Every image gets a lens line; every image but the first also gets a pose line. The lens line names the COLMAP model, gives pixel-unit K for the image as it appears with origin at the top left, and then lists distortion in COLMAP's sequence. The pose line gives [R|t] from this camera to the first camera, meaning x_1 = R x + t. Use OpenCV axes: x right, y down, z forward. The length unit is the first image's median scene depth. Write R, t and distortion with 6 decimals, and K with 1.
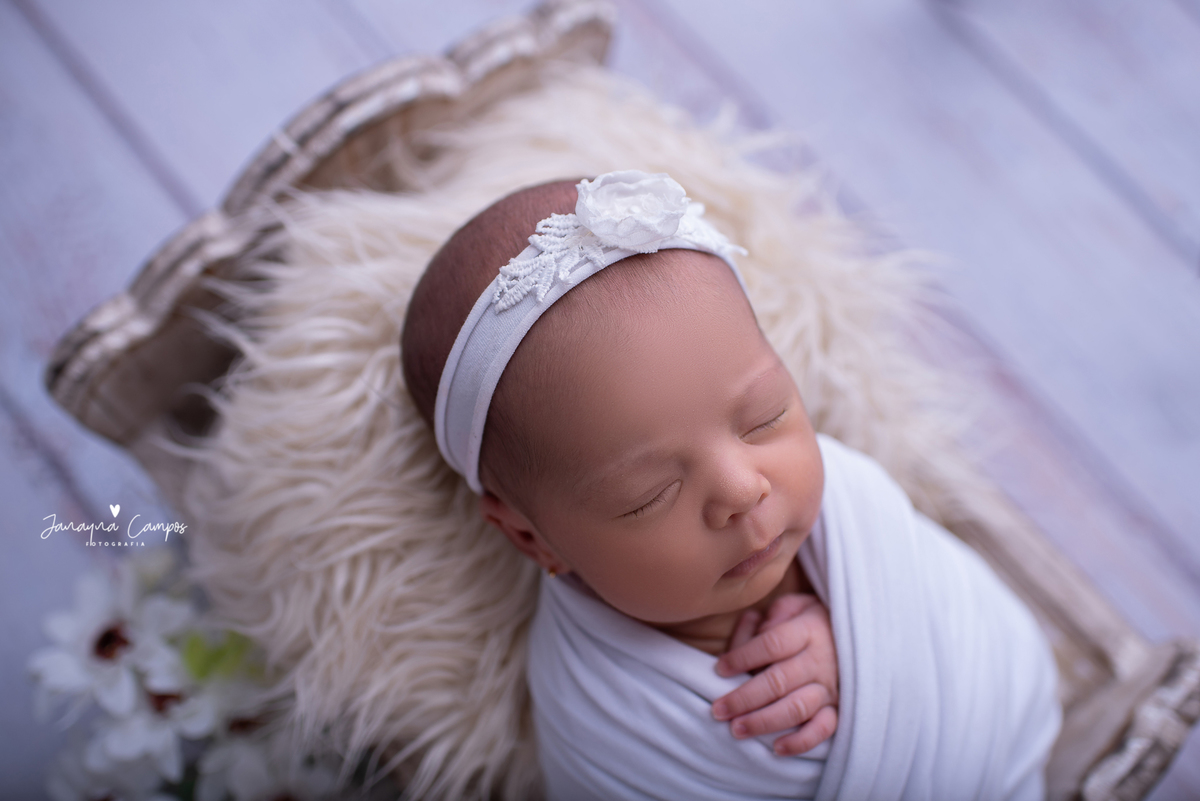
lens RADIAL K [[1194.2, 0, 600.0], [0, 1194.2, 400.5], [0, 0, 1]] dist [-0.130246, 0.149330]
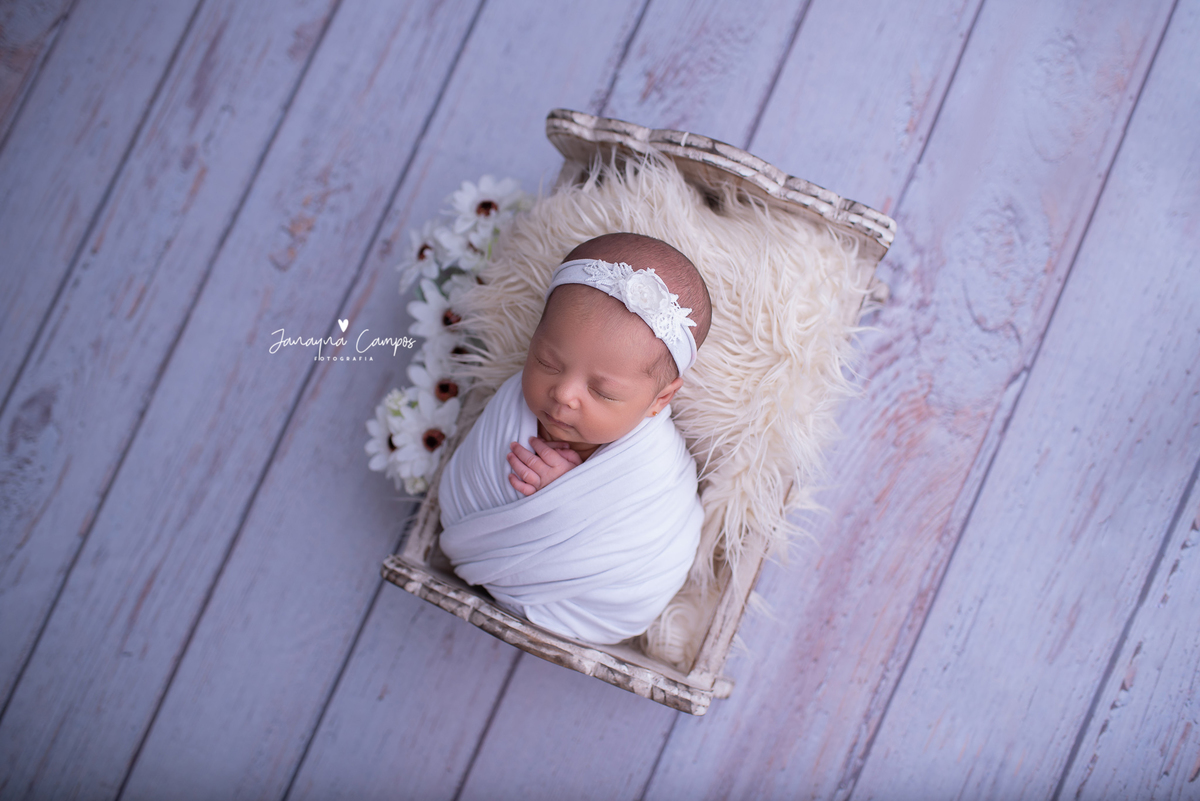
lens RADIAL K [[1194.2, 0, 600.0], [0, 1194.2, 400.5], [0, 0, 1]] dist [-0.130246, 0.149330]
pose [[0.399172, 0.864871, -0.304400, 0.681425], [-0.757239, 0.498164, 0.422401, -0.757525], [0.516963, 0.061893, 0.853767, -0.766321]]
